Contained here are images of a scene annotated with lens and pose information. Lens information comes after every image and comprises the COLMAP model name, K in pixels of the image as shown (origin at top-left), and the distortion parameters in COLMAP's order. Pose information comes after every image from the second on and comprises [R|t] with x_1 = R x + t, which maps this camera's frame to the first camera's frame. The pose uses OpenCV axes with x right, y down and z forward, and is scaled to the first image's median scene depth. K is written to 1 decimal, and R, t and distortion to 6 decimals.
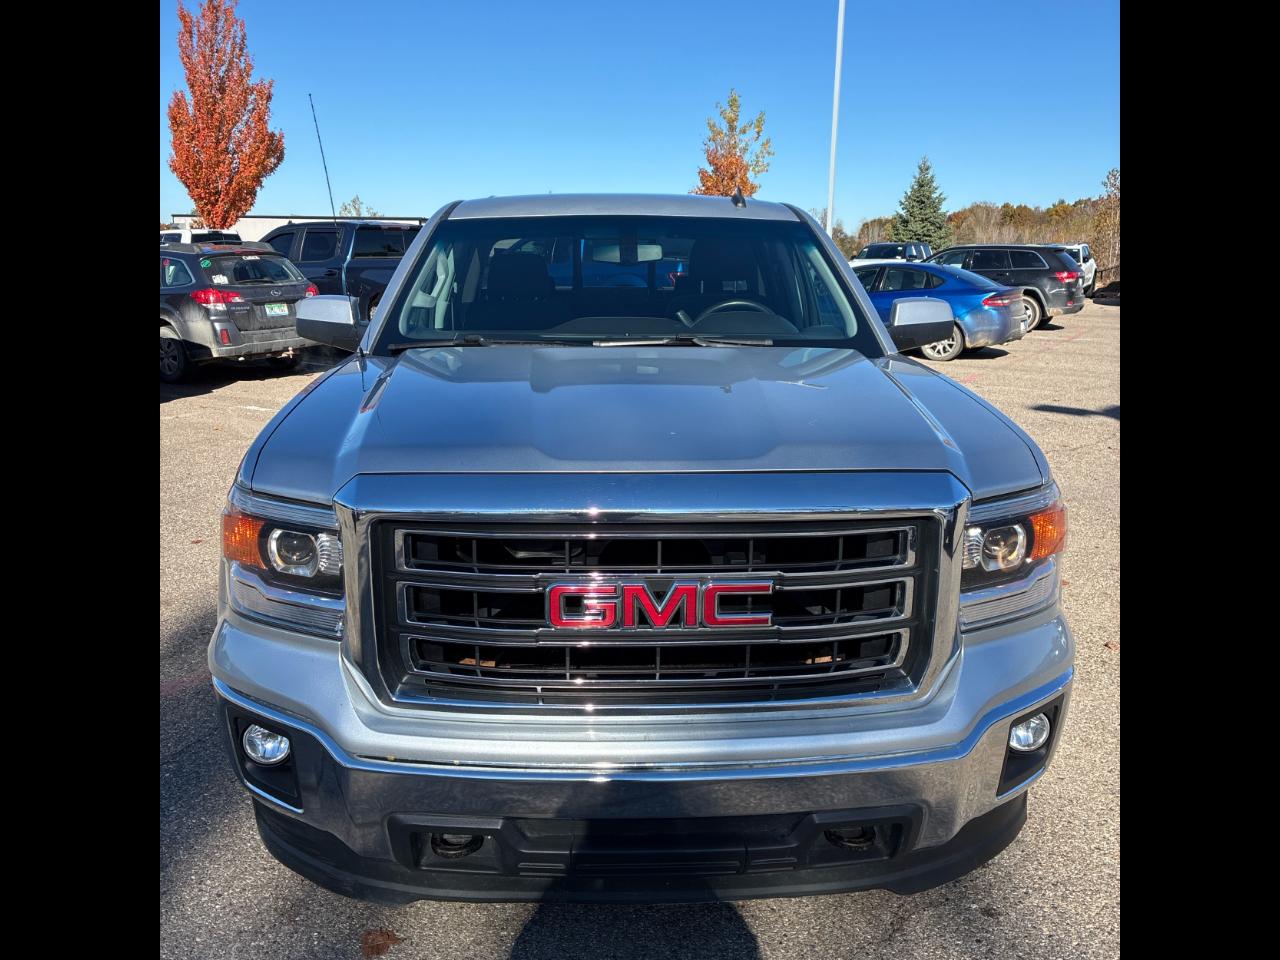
lens RADIAL K [[974.8, 0, 637.5], [0, 974.8, 474.7], [0, 0, 1]] dist [0.010418, 0.004253]
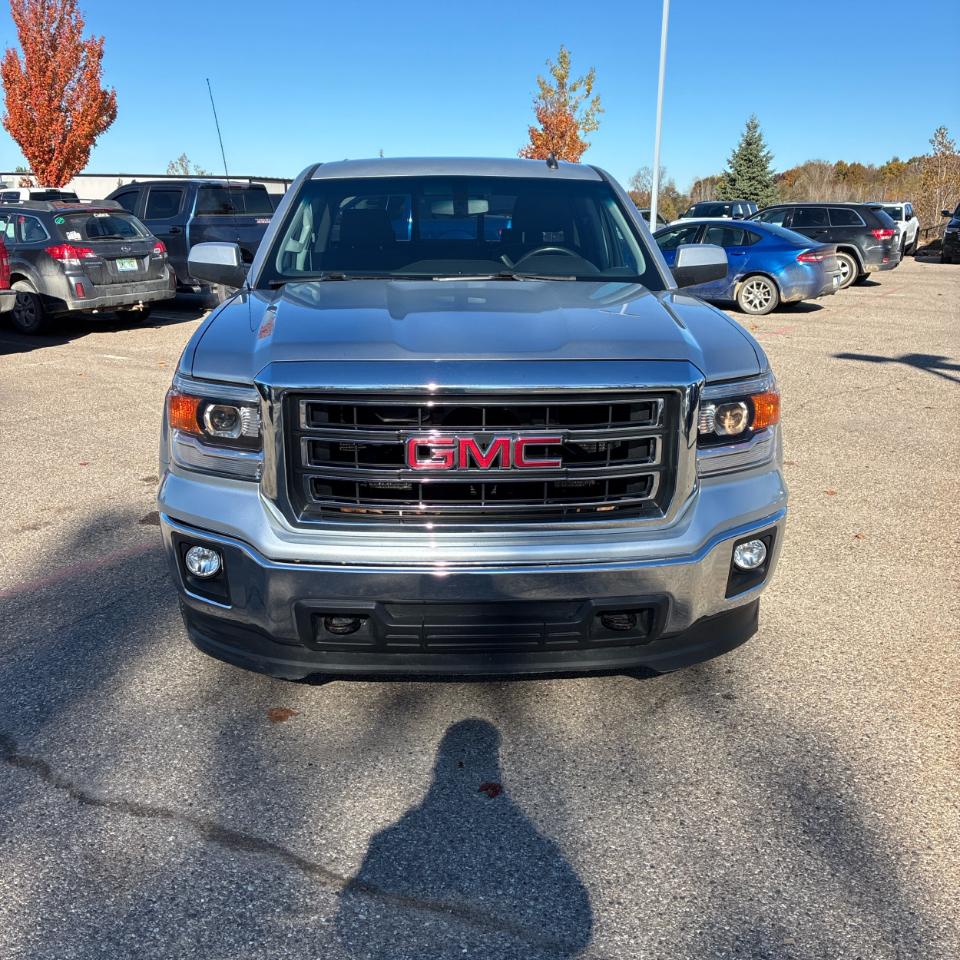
lens RADIAL K [[975.5, 0, 474.7], [0, 975.5, 483.6], [0, 0, 1]] dist [0.017377, -0.005204]
pose [[0.999978, -0.002305, 0.006282, -0.000165], [0.002006, 0.998889, 0.047092, 0.055975], [-0.006384, -0.047078, 0.998871, -0.218750]]
